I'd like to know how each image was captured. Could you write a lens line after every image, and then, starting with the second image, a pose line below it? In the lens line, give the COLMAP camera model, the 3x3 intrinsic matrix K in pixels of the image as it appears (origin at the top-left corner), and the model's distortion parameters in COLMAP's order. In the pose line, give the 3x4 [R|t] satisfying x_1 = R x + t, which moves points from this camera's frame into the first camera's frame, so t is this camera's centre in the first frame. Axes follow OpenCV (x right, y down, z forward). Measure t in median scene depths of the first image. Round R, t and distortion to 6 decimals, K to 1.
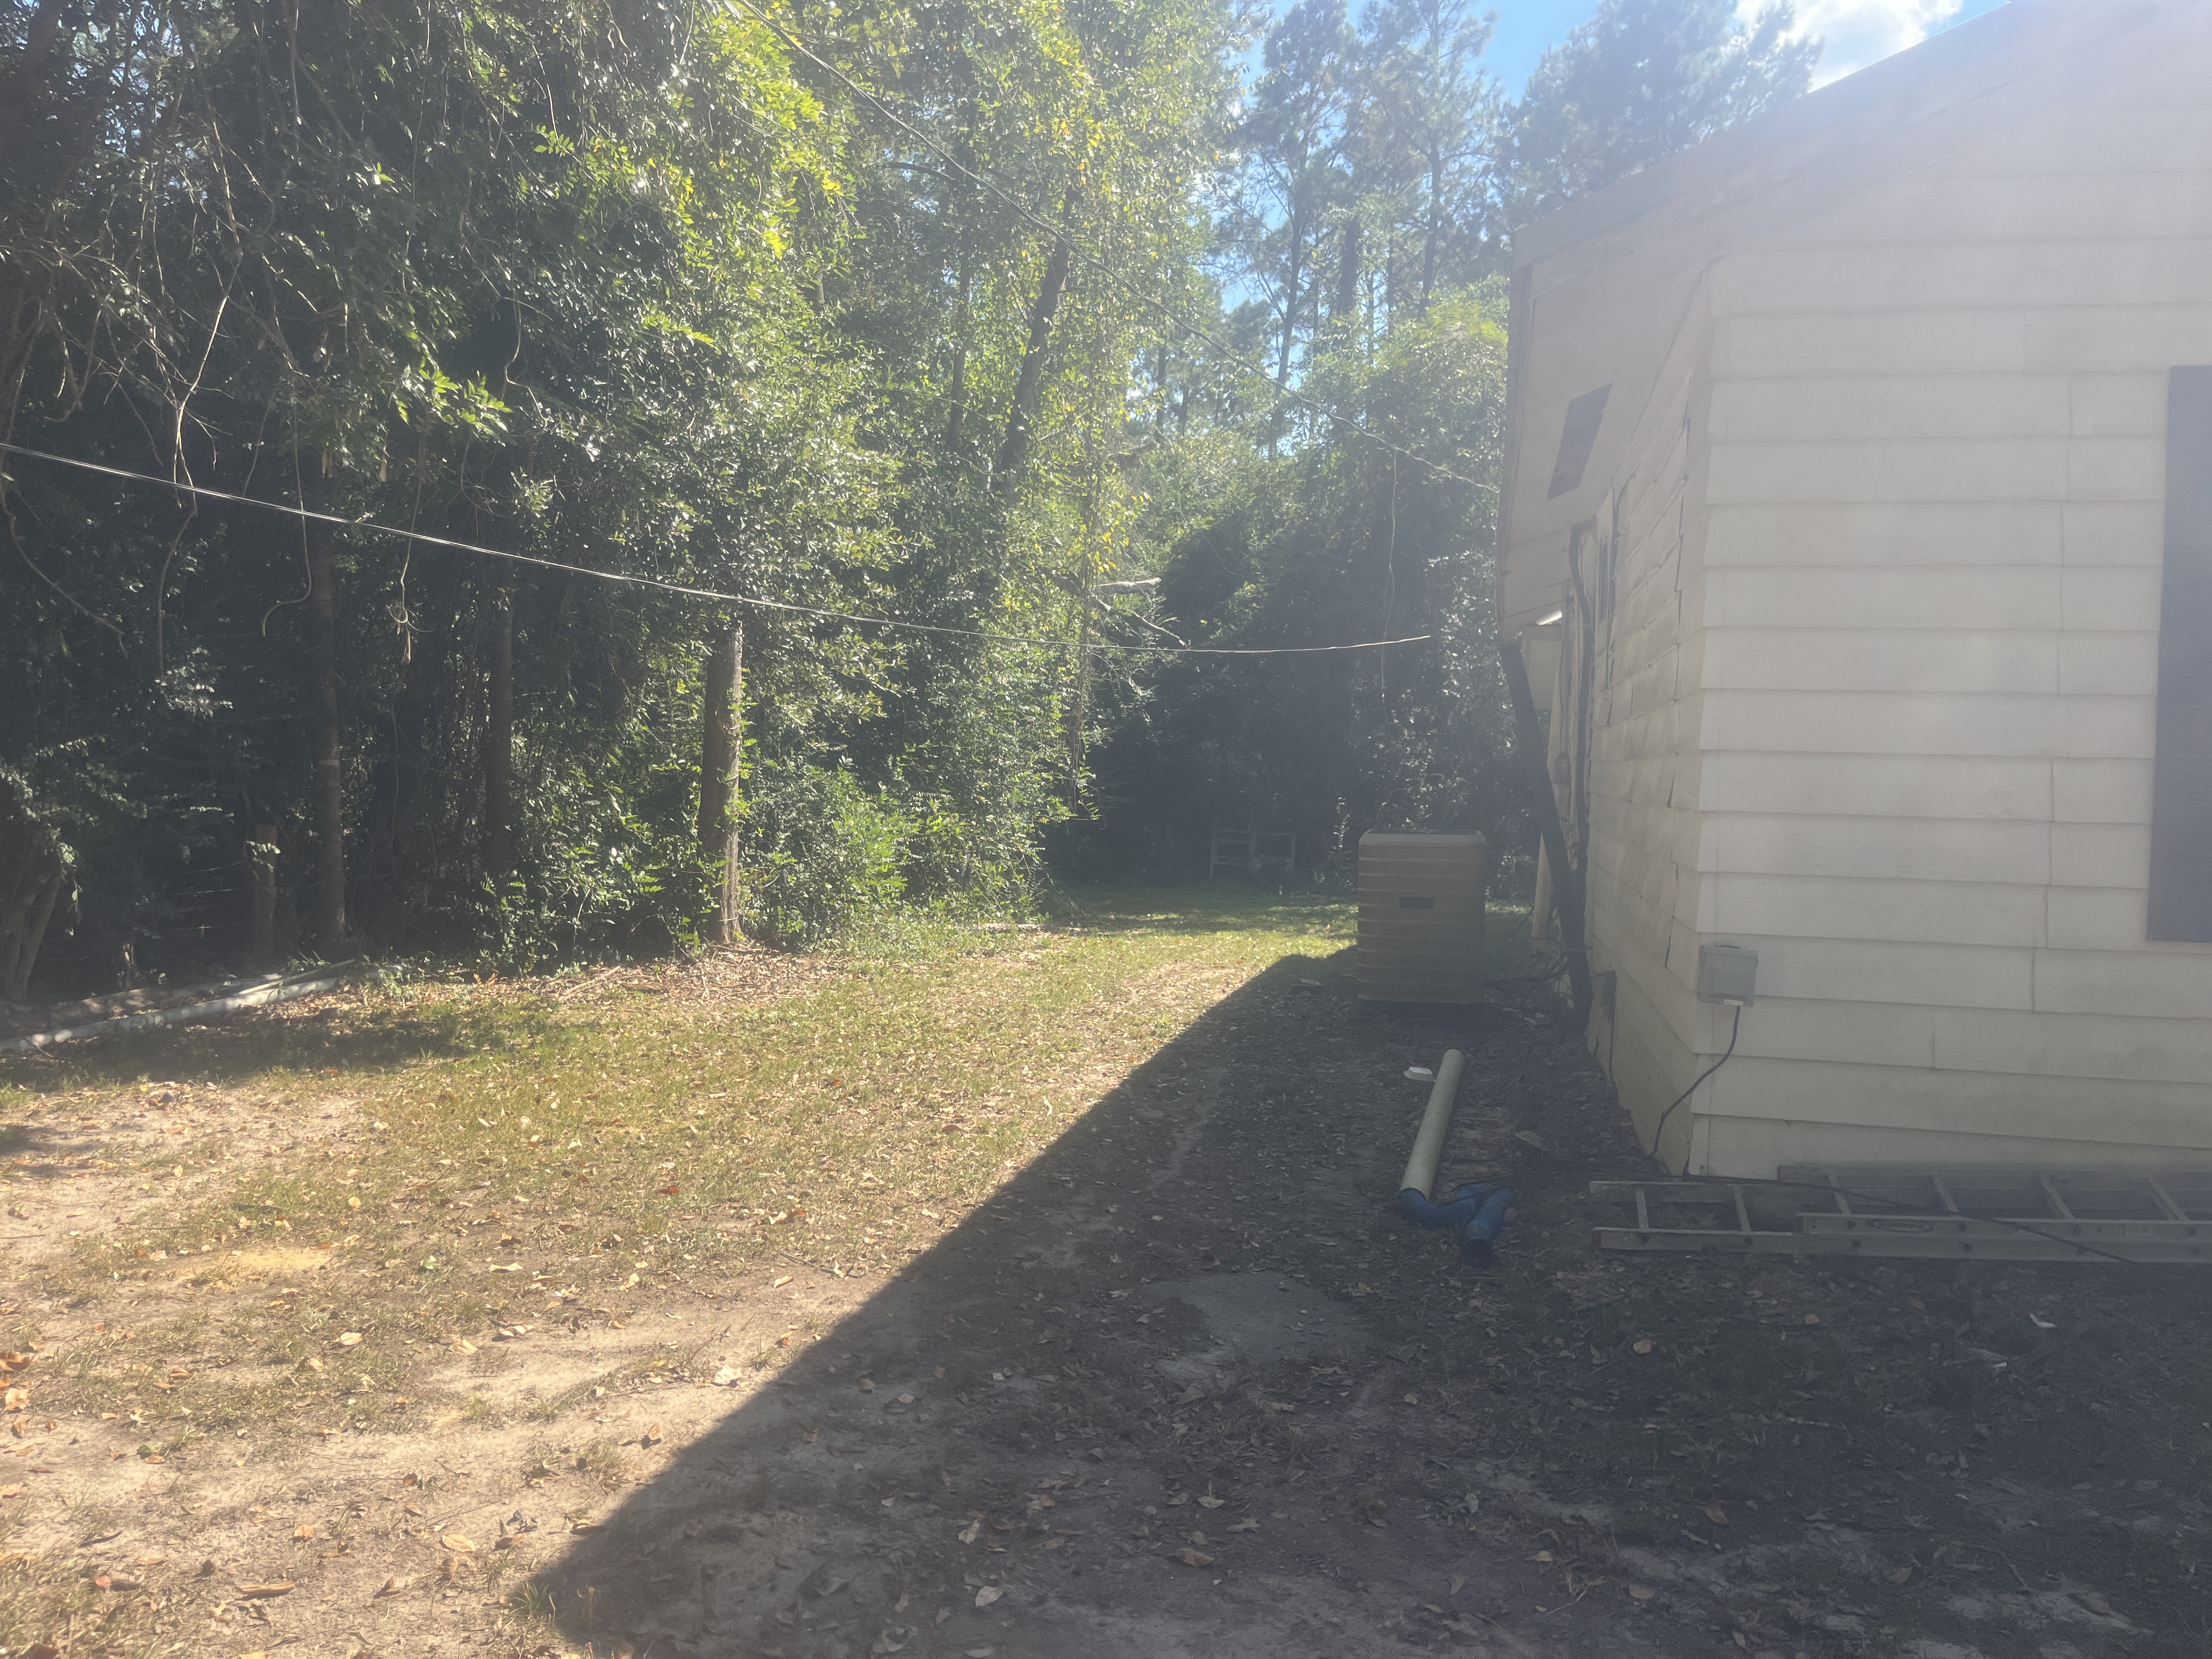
lens RADIAL K [[1663.6, 0, 1097.4], [0, 1663.6, 830.7], [0, 0, 1]] dist [0.060785, -0.073356]
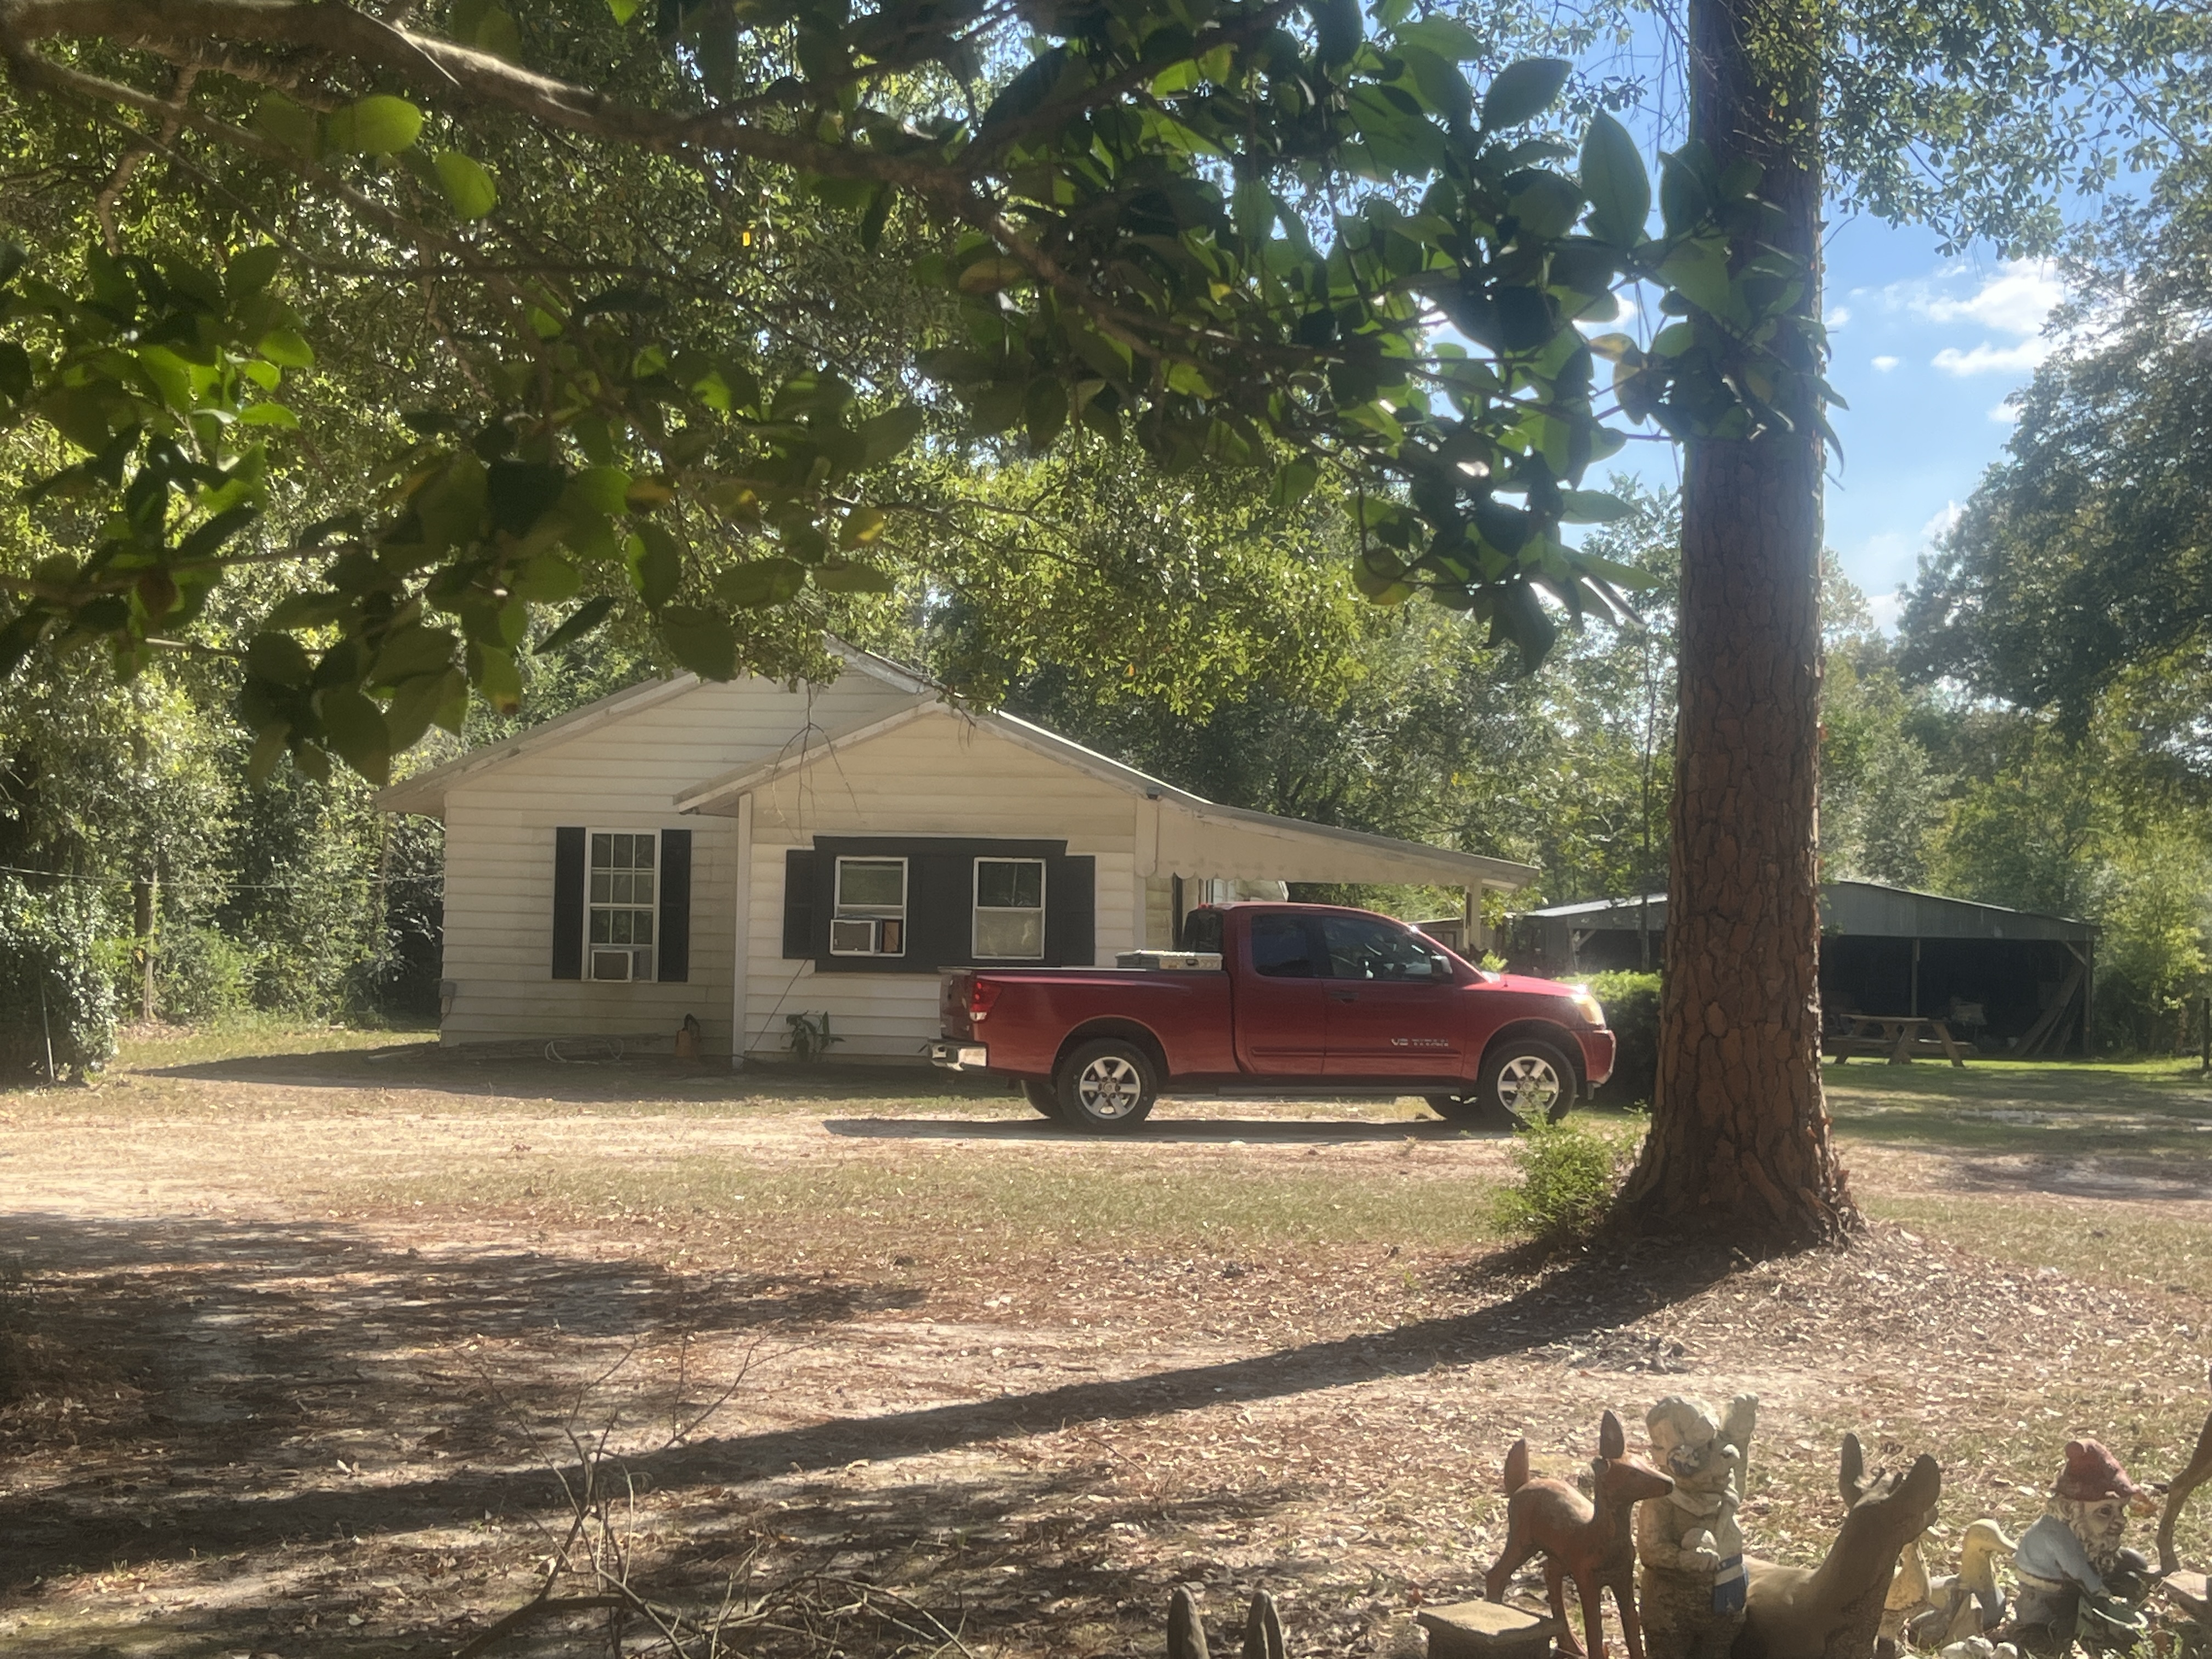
lens RADIAL K [[2885.1, 0, 1115.1], [0, 2885.1, 820.4], [0, 0, 1]] dist [0.079847, 0.000000]
pose [[0.992819, 0.005983, 0.119476, 0.441250], [0.002149, 0.997695, -0.067820, 0.061930], [-0.119606, 0.067590, 0.990518, -2.248187]]
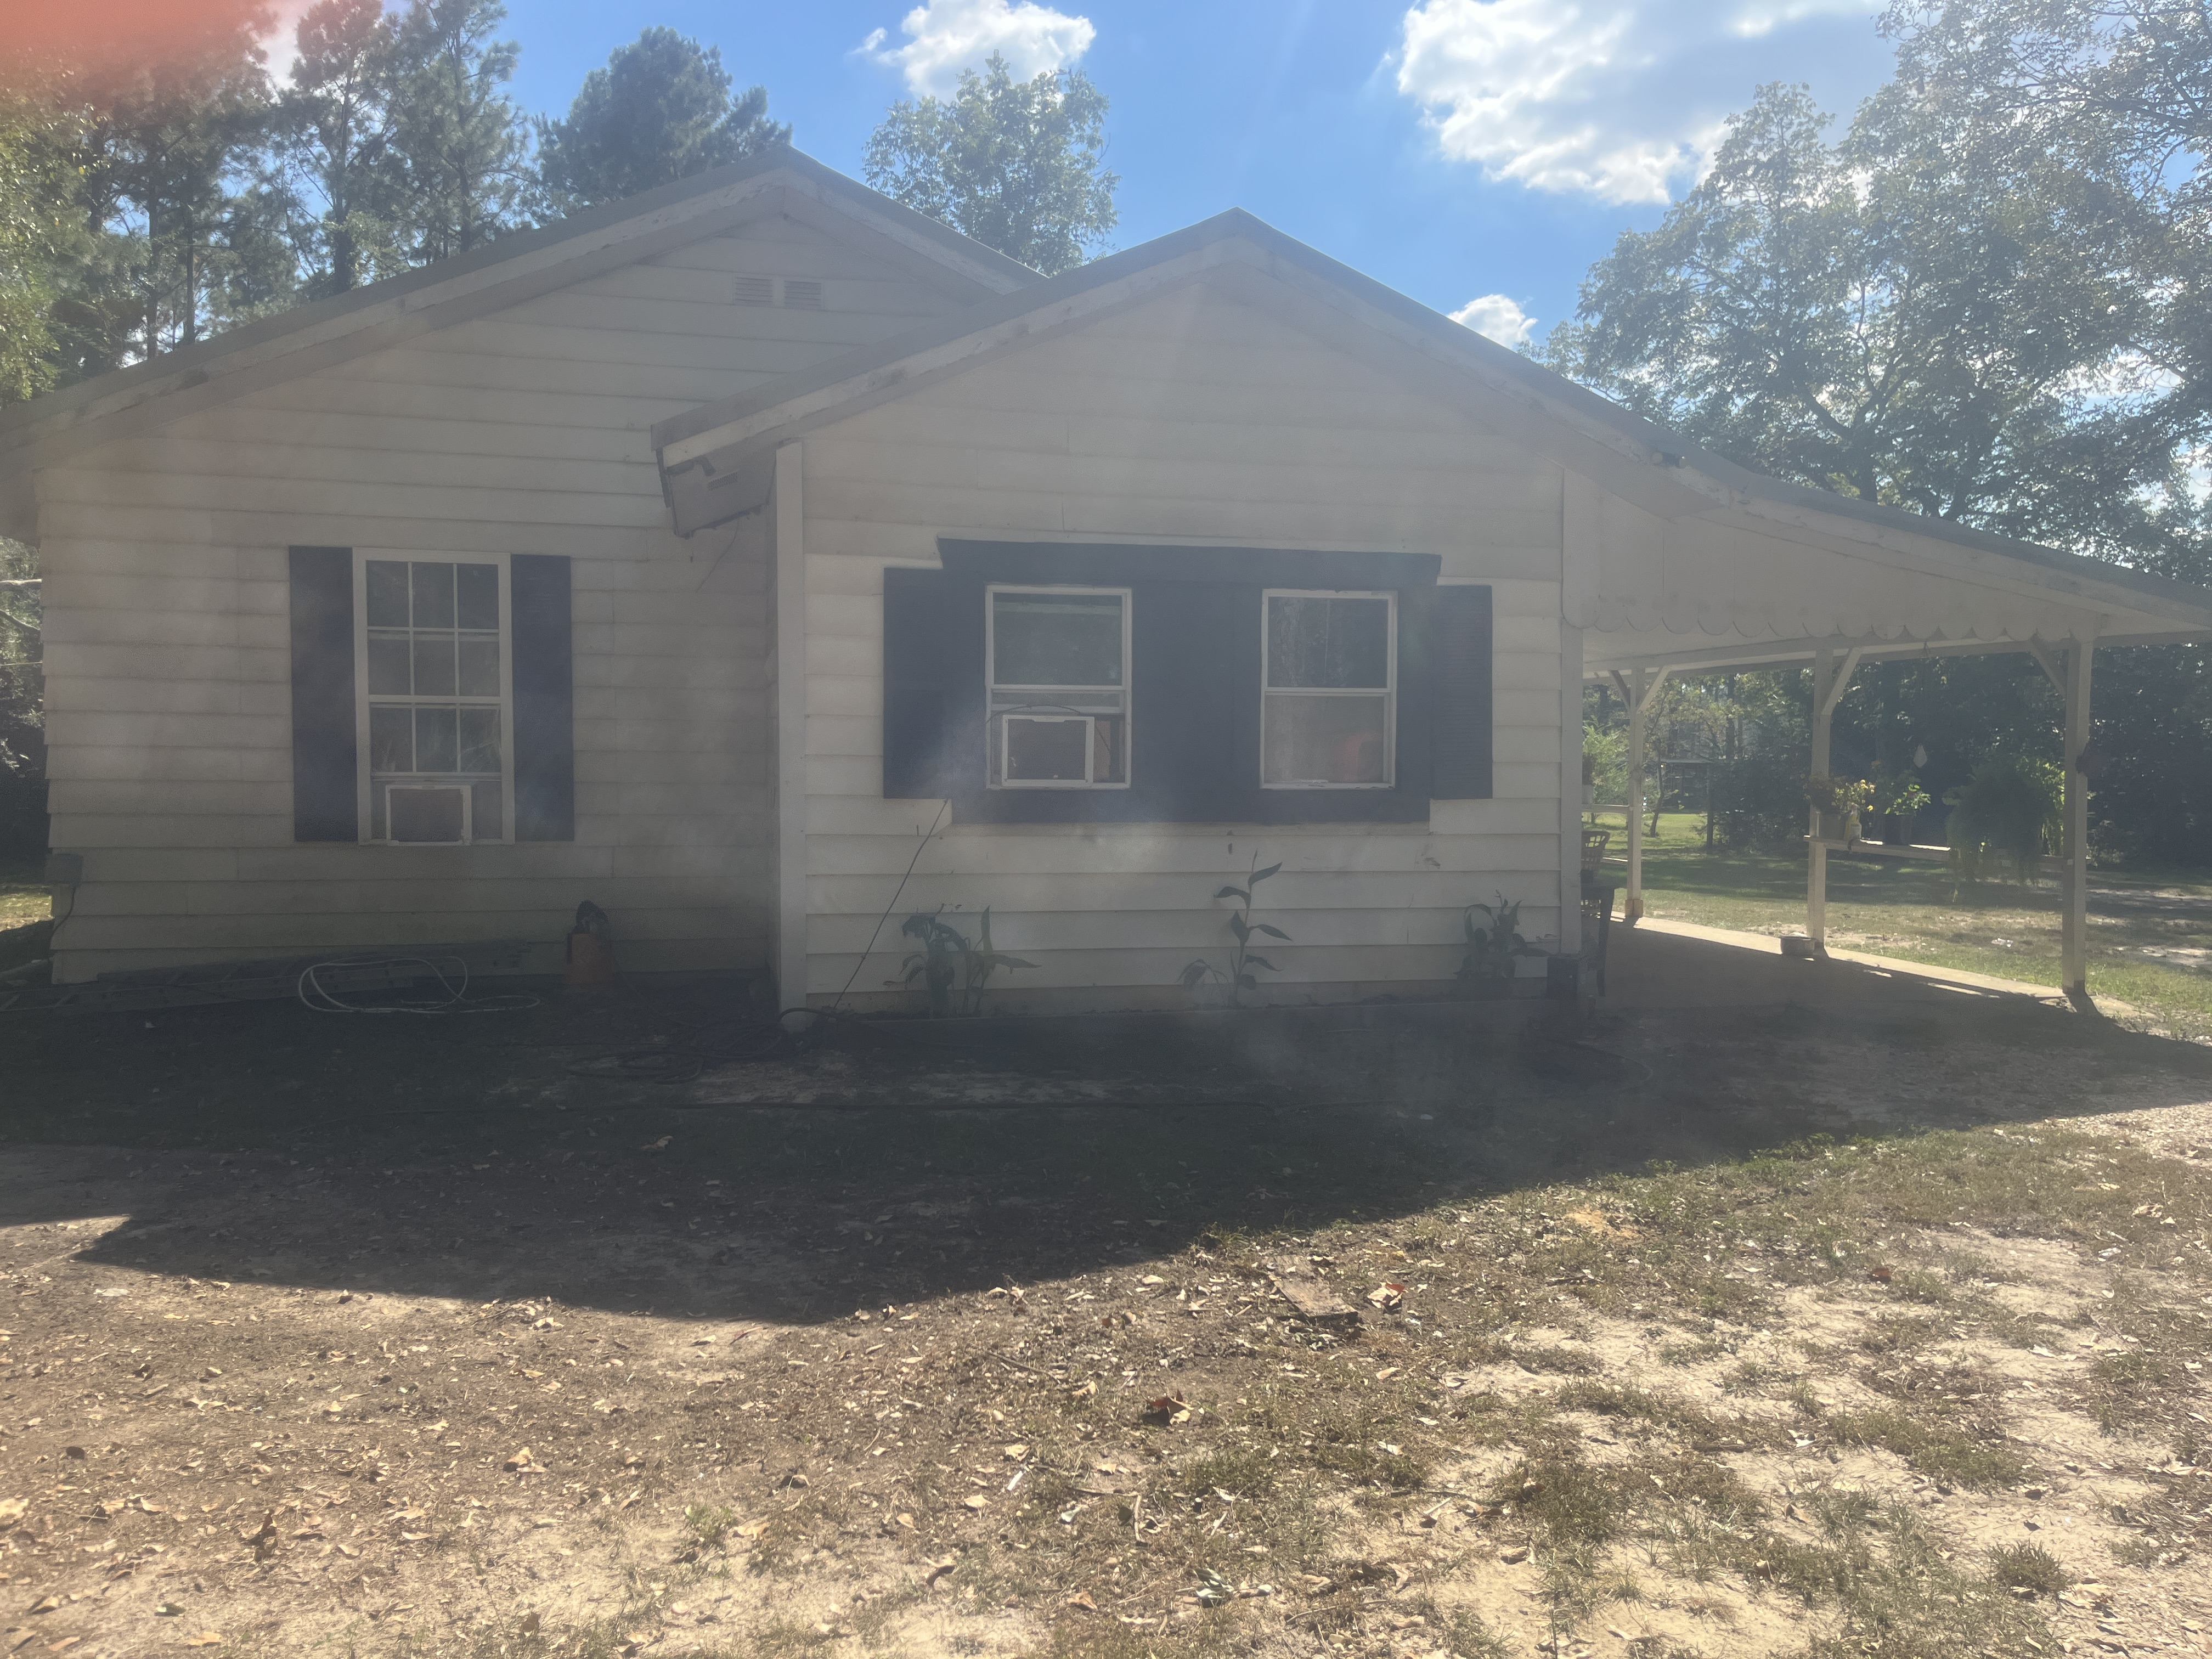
lens RADIAL K [[1663.6, 0, 1109.5], [0, 1663.6, 835.1], [0, 0, 1]] dist [0.060785, -0.073356]
pose [[0.892980, -0.035689, 0.448680, 0.237727], [0.027274, 0.999310, 0.025204, 0.014000], [-0.449270, -0.010269, 0.893337, -0.464943]]
